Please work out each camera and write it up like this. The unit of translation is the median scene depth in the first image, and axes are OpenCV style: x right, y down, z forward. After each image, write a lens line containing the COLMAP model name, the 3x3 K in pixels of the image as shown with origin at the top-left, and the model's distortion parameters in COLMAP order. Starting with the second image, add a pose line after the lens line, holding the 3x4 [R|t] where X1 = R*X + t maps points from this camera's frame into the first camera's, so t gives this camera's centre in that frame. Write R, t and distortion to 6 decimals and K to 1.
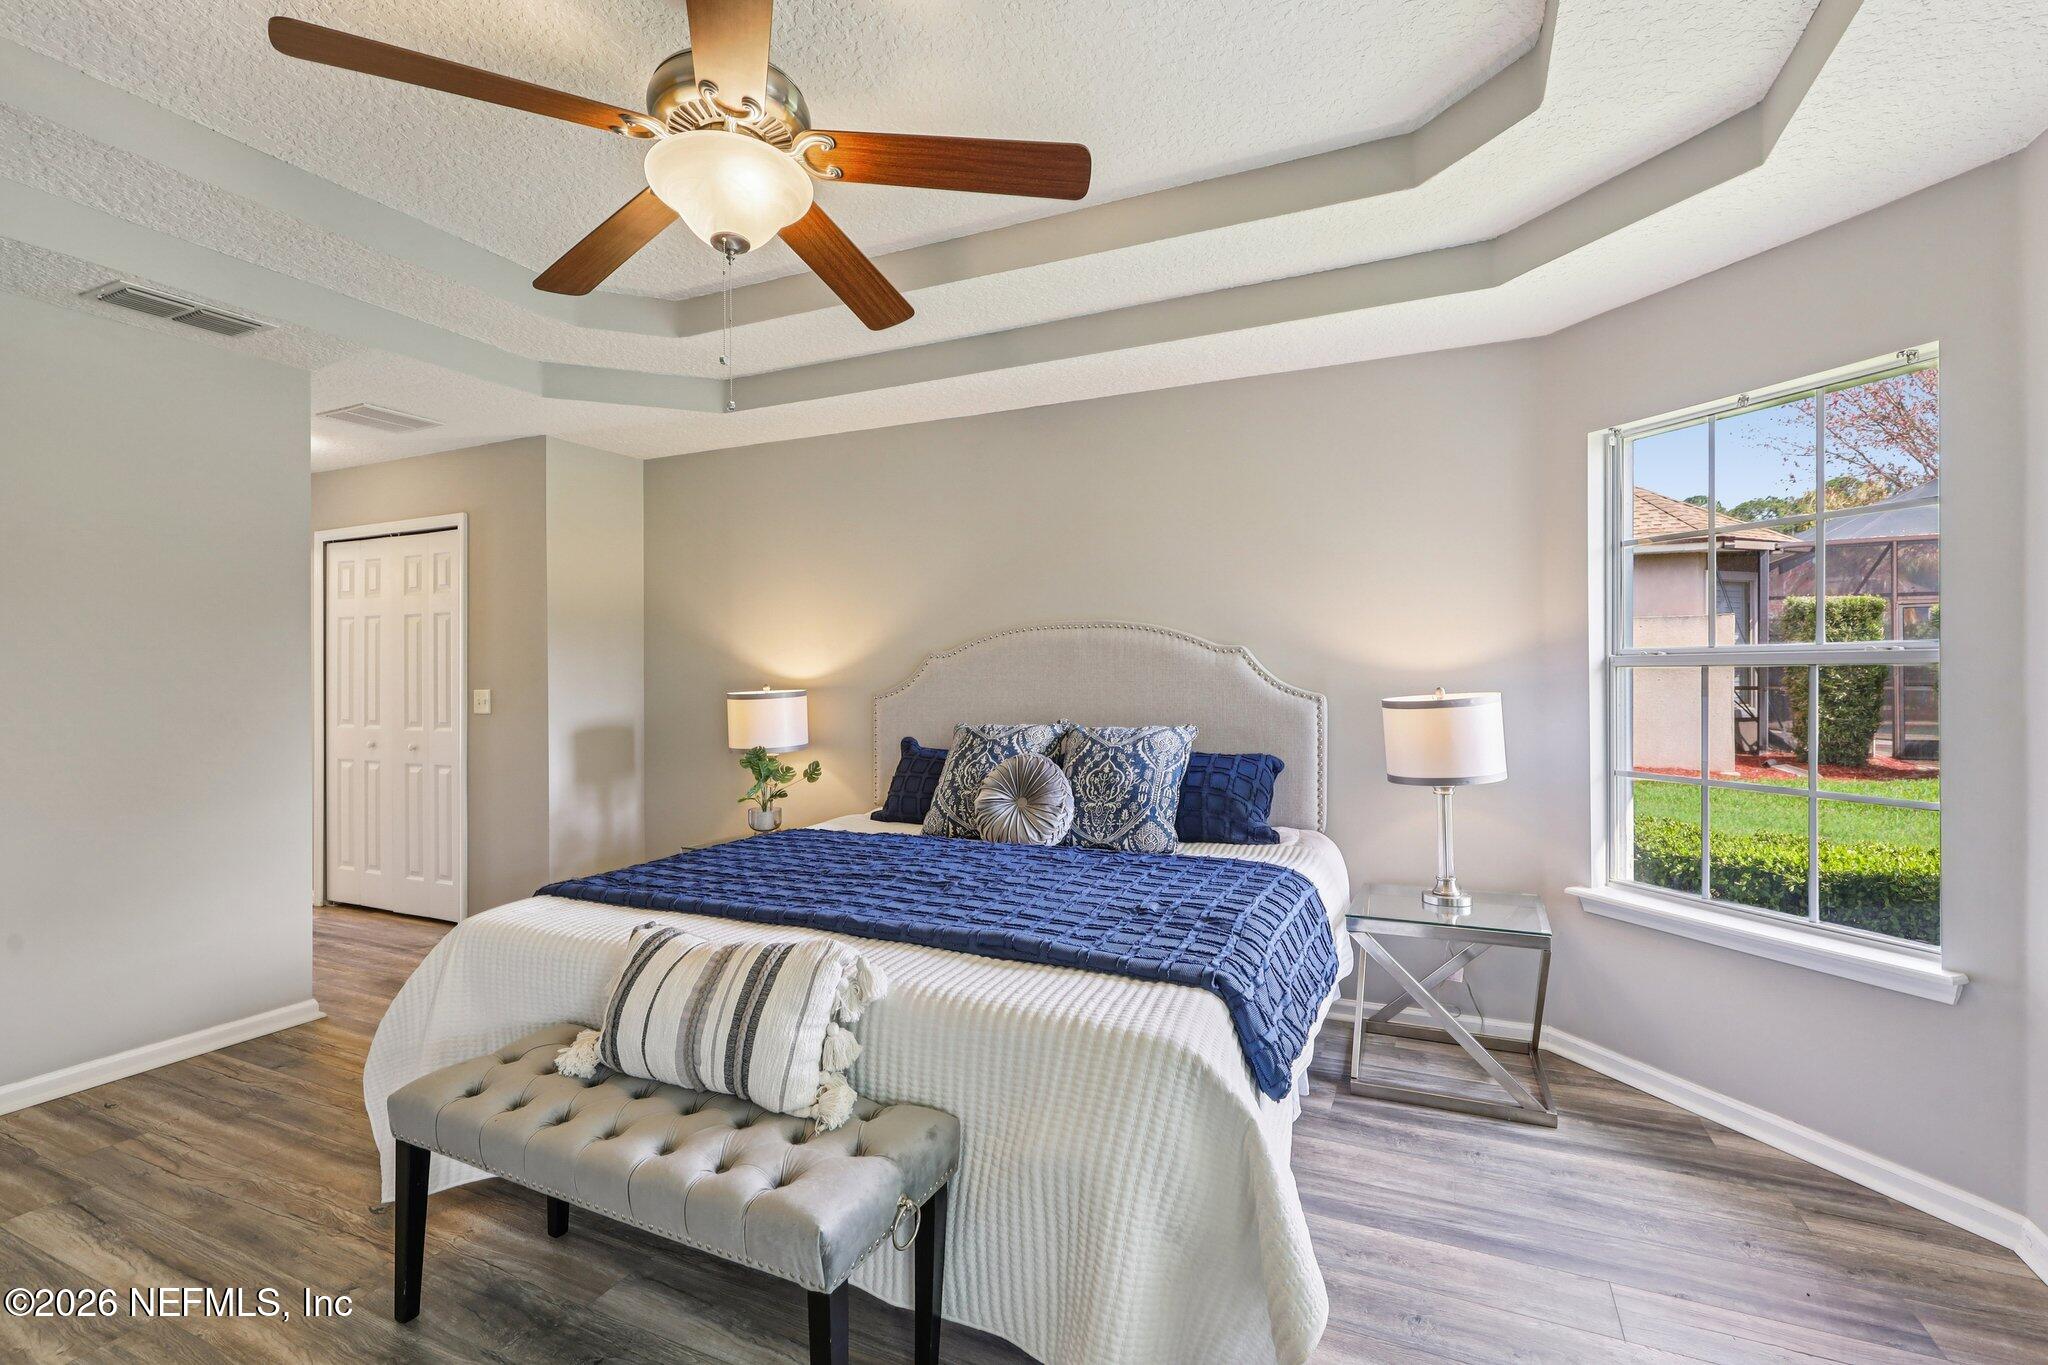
lens RADIAL K [[925.2, 0, 1032.7], [0, 925.2, 684.0], [0, 0, 1]] dist [0.000621, 0.000569]
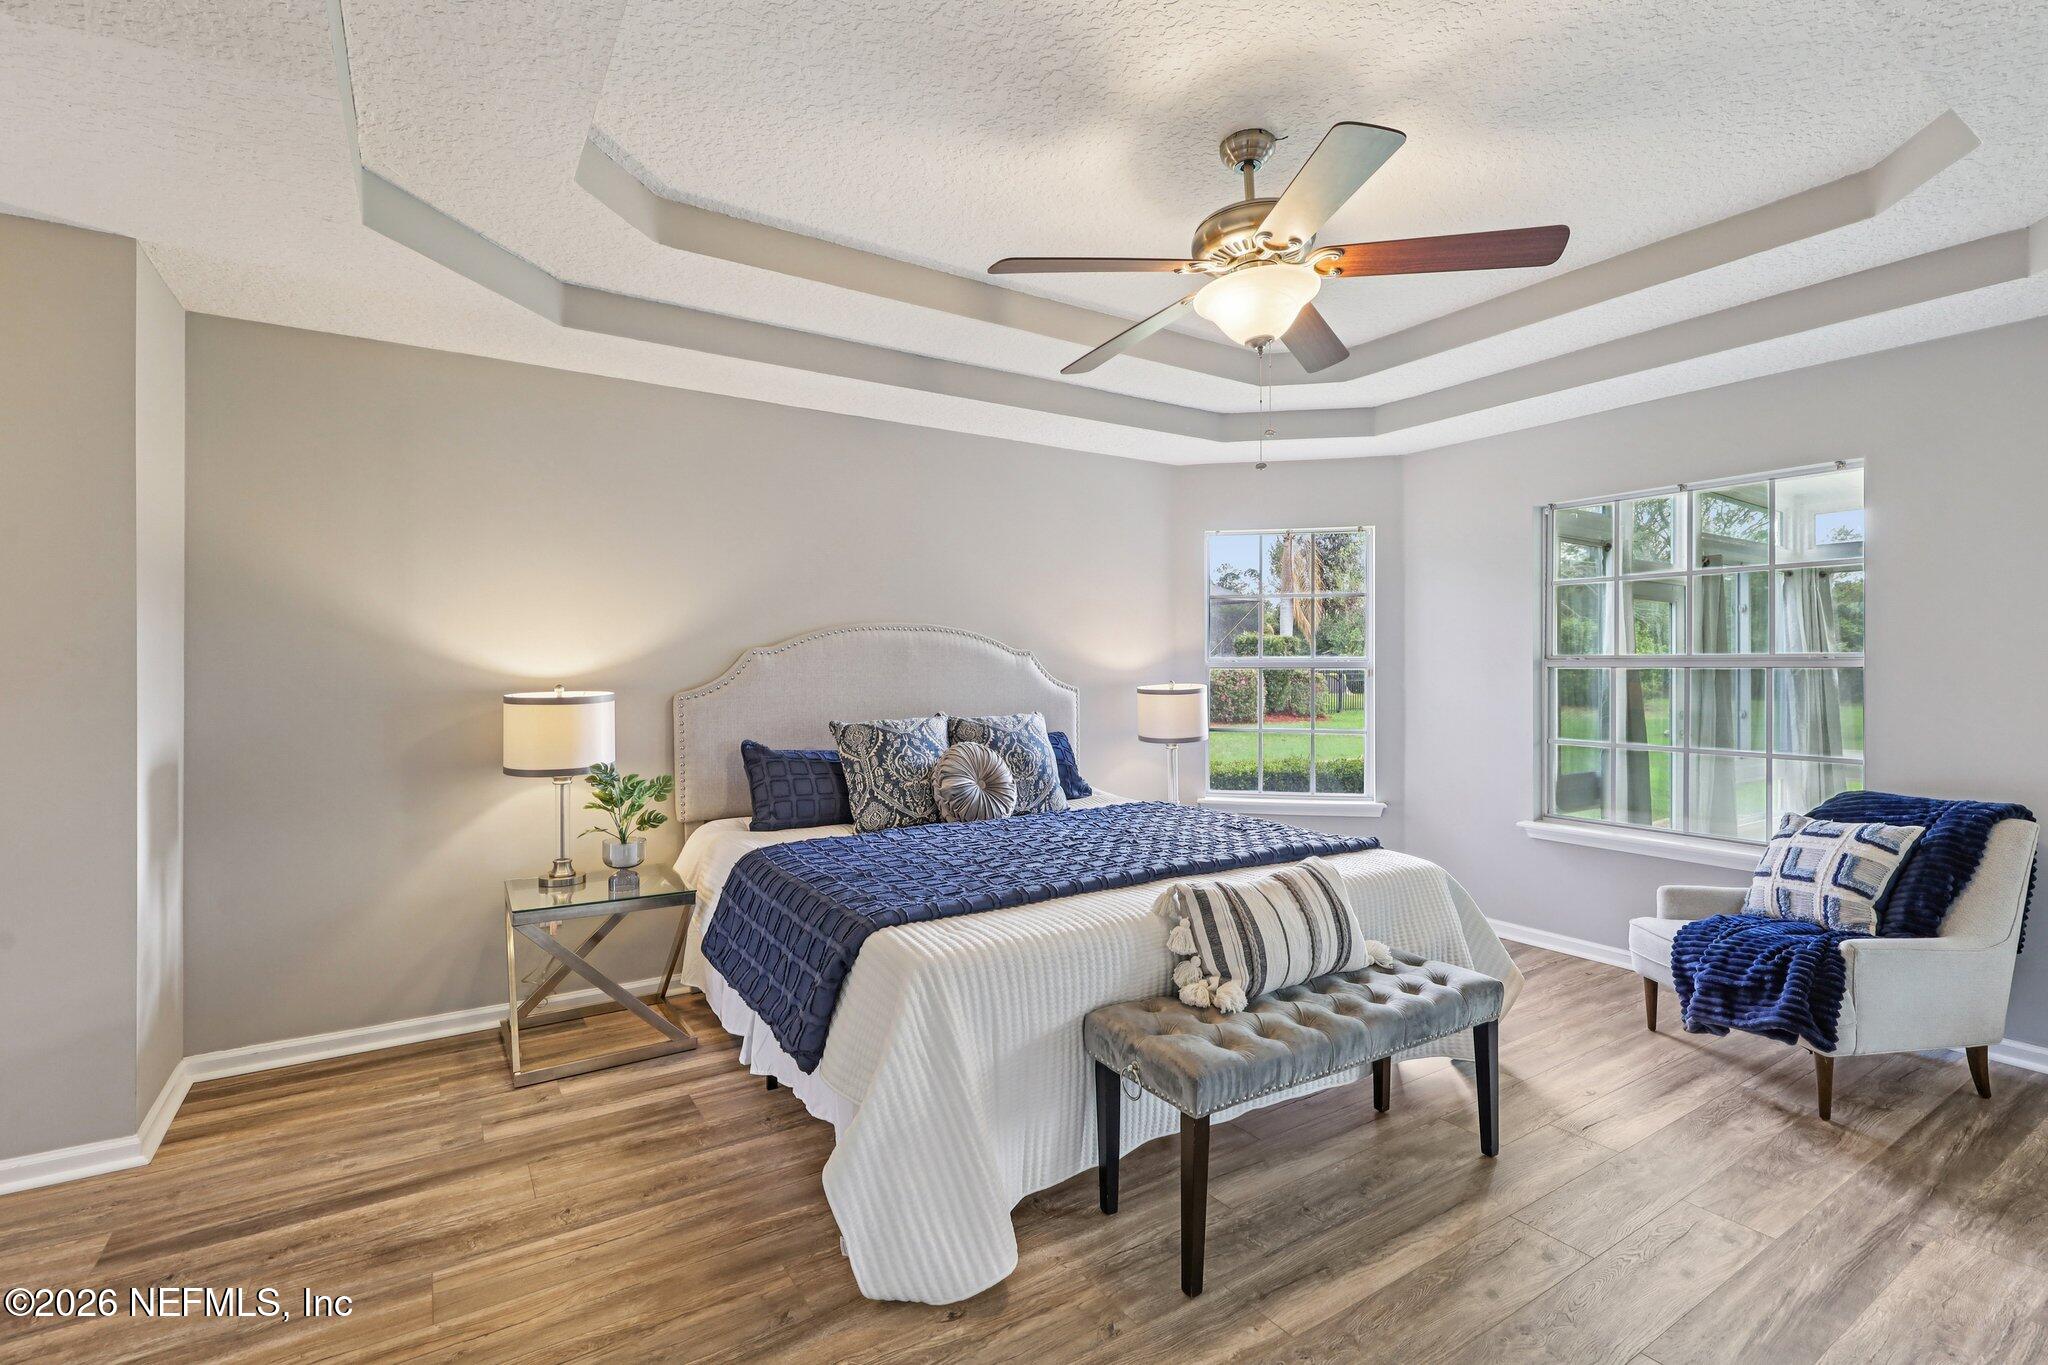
lens RADIAL K [[925.2, 0, 1034.0], [0, 925.2, 675.6], [0, 0, 1]] dist [0.000621, 0.000569]
pose [[0.535048, -0.002268, 0.844818, -0.884577], [0.008192, 0.999963, -0.002503, -0.002391], [-0.844782, 0.008260, 0.535047, 0.315278]]
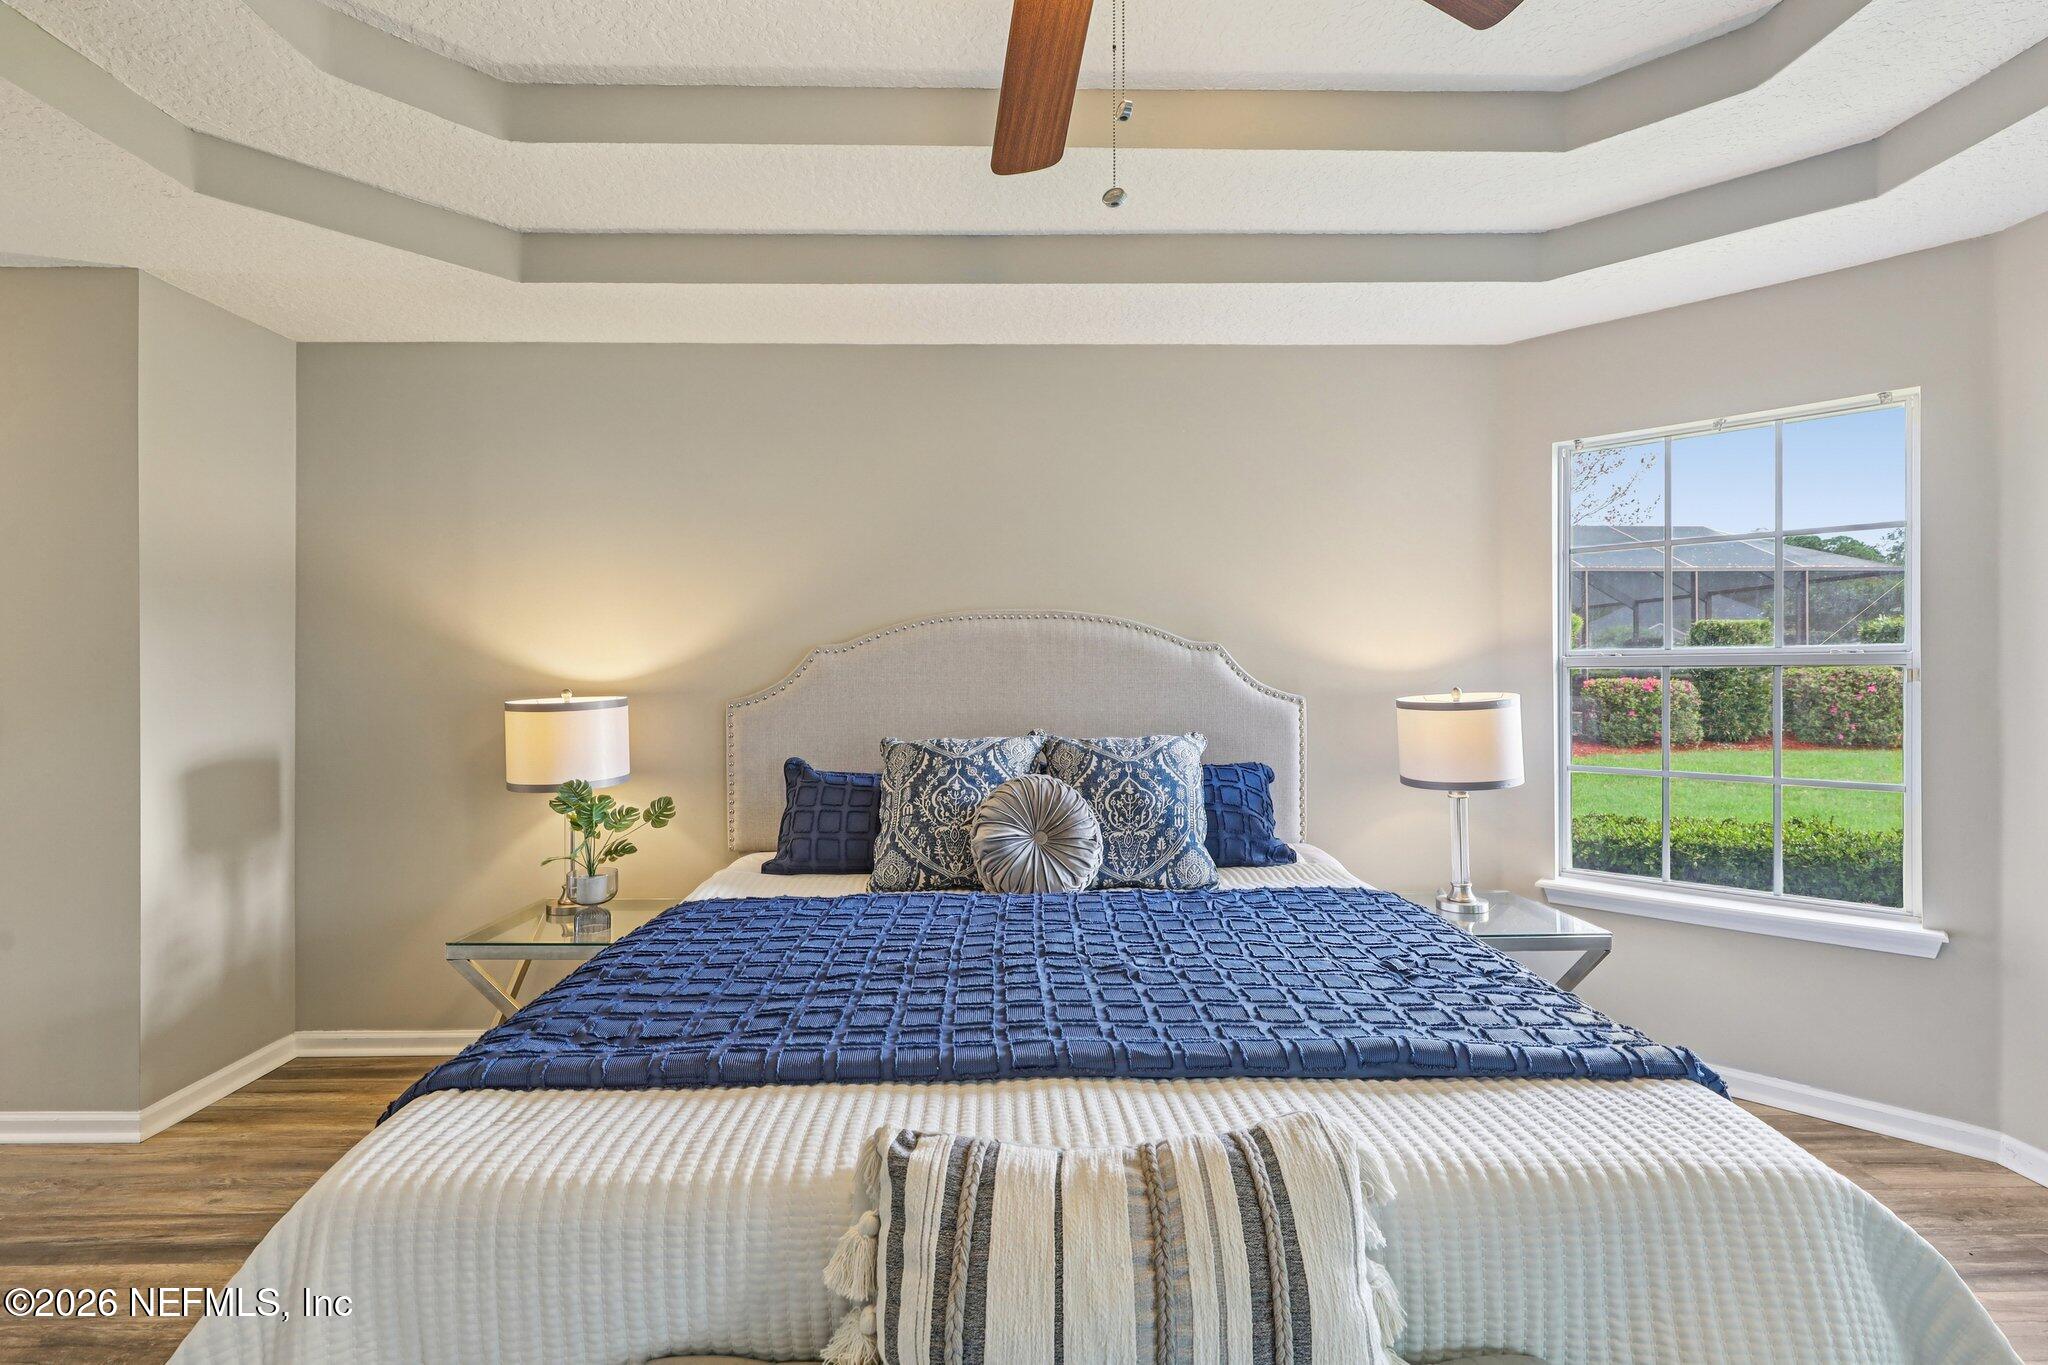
lens RADIAL K [[925.2, 0, 1024.9], [0, 925.2, 676.2], [0, 0, 1]] dist [0.000621, 0.000569]
pose [[0.900630, -0.000419, 0.434586, -0.341386], [0.005113, 0.999941, -0.009632, -0.000940], [-0.434556, 0.010897, 0.900579, 0.283682]]
